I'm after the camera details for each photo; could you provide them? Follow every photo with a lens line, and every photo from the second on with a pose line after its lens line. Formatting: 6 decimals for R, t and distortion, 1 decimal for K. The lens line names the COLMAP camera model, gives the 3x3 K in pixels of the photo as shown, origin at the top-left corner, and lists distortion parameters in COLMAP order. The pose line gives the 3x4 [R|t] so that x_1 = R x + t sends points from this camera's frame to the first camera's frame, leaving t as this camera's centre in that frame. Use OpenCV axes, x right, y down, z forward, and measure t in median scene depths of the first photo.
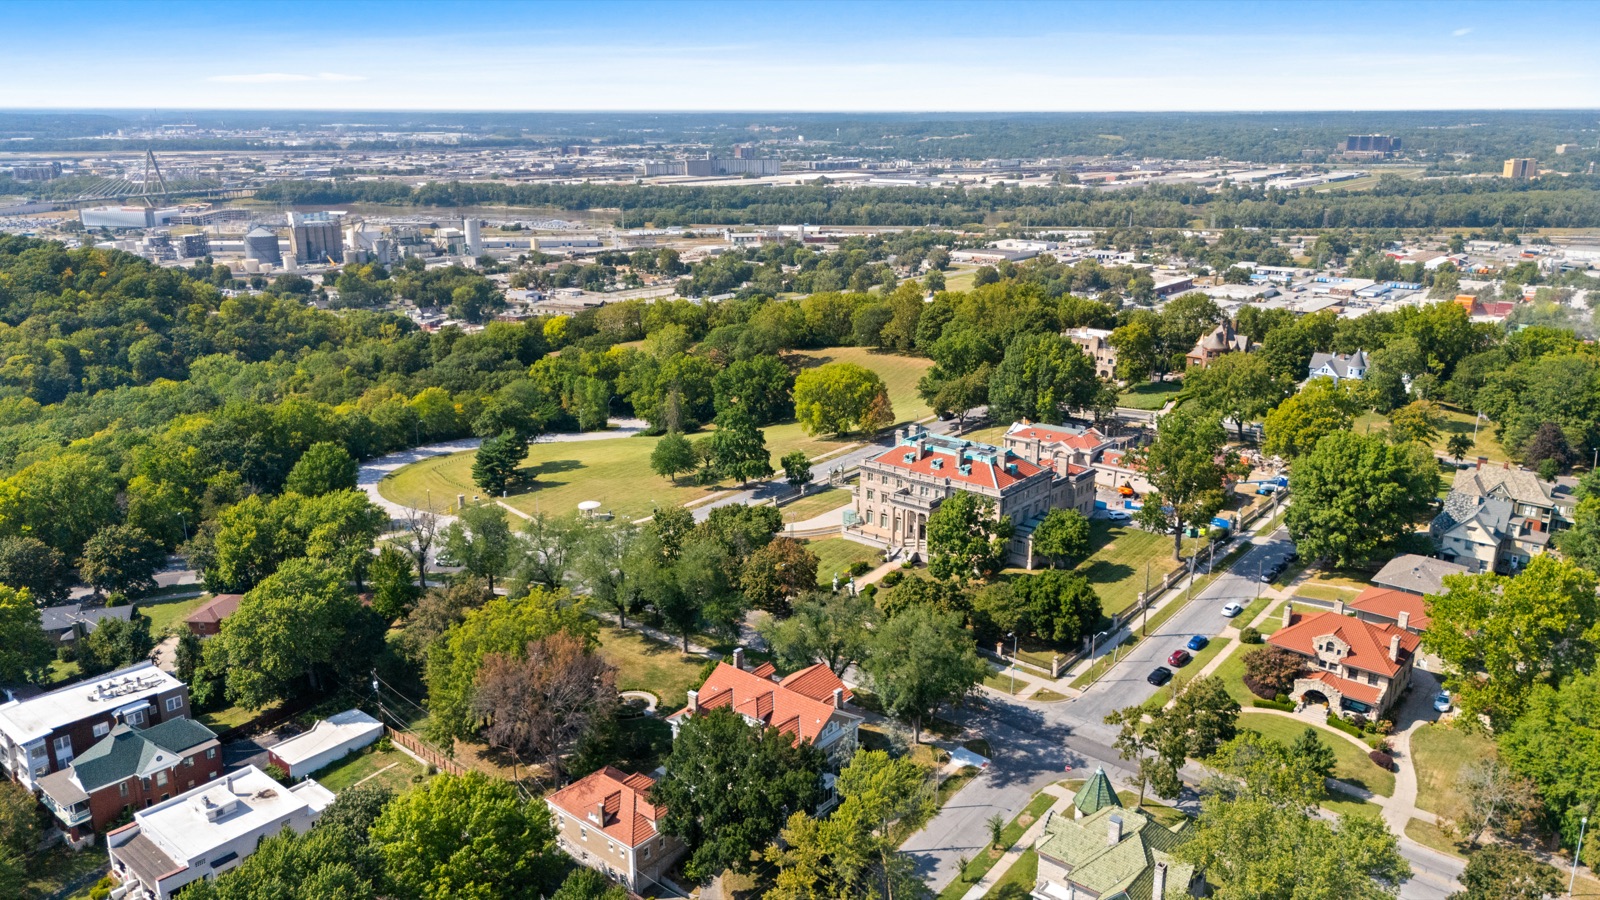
lens RADIAL K [[1186.0, 0, 800.0], [0, 1186.0, 450.0], [0, 0, 1]] dist [0.054533, -0.090521]
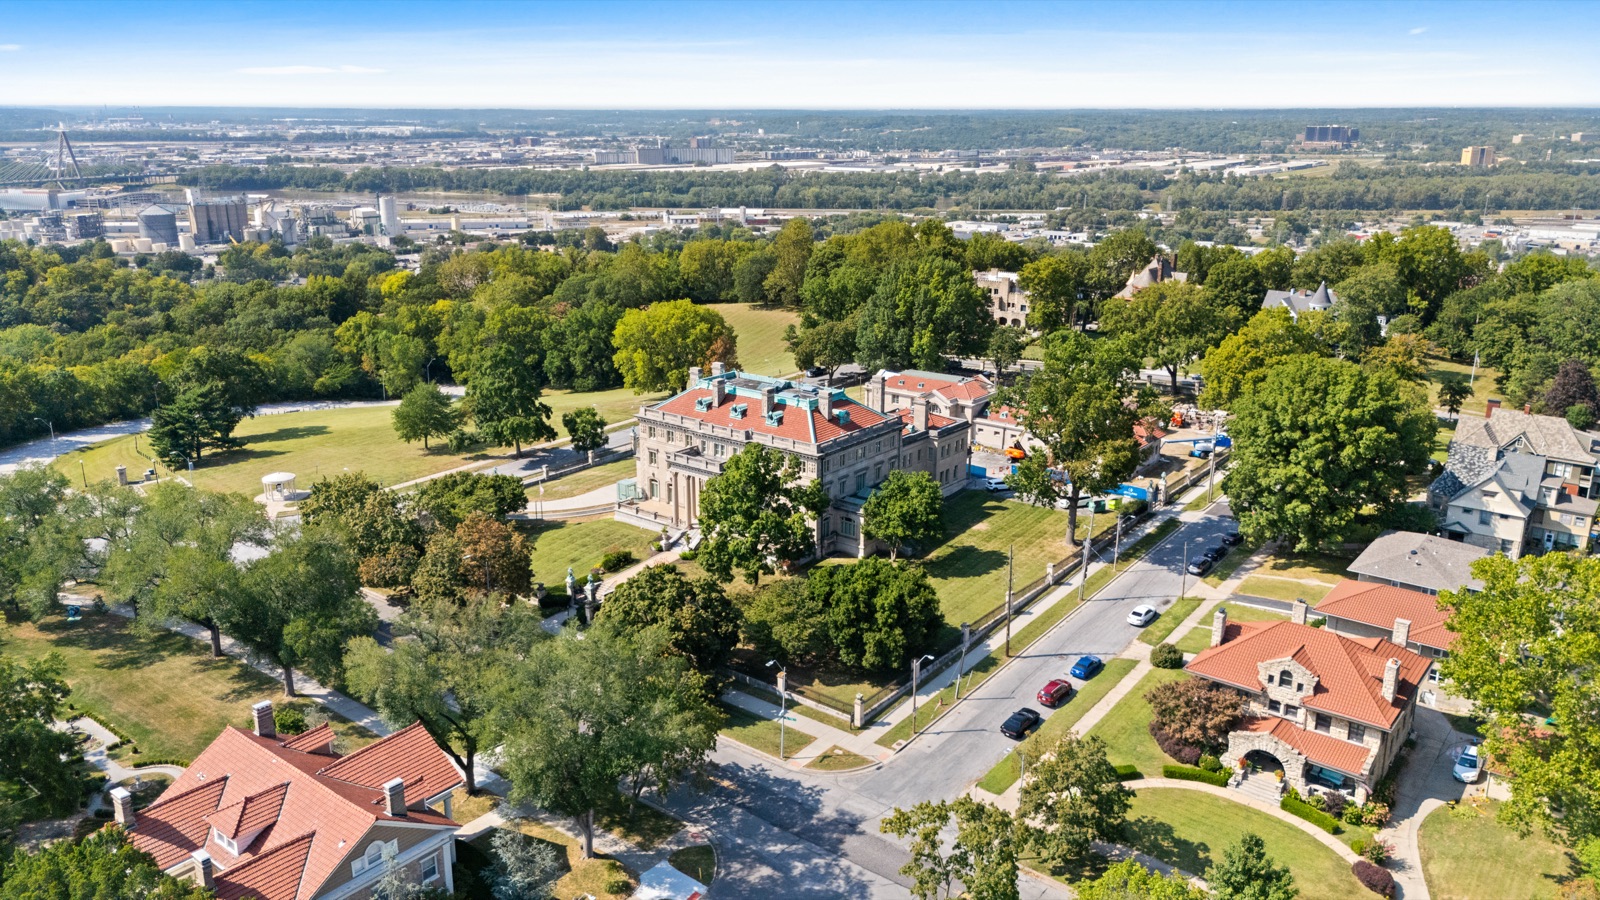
lens RADIAL K [[1186.0, 0, 800.0], [0, 1186.0, 450.0], [0, 0, 1]] dist [0.054533, -0.090521]
pose [[0.999590, -0.006552, 0.027866, 0.083462], [0.006494, 0.999977, 0.002186, 0.020985], [-0.027879, -0.002004, 0.999609, 0.184960]]
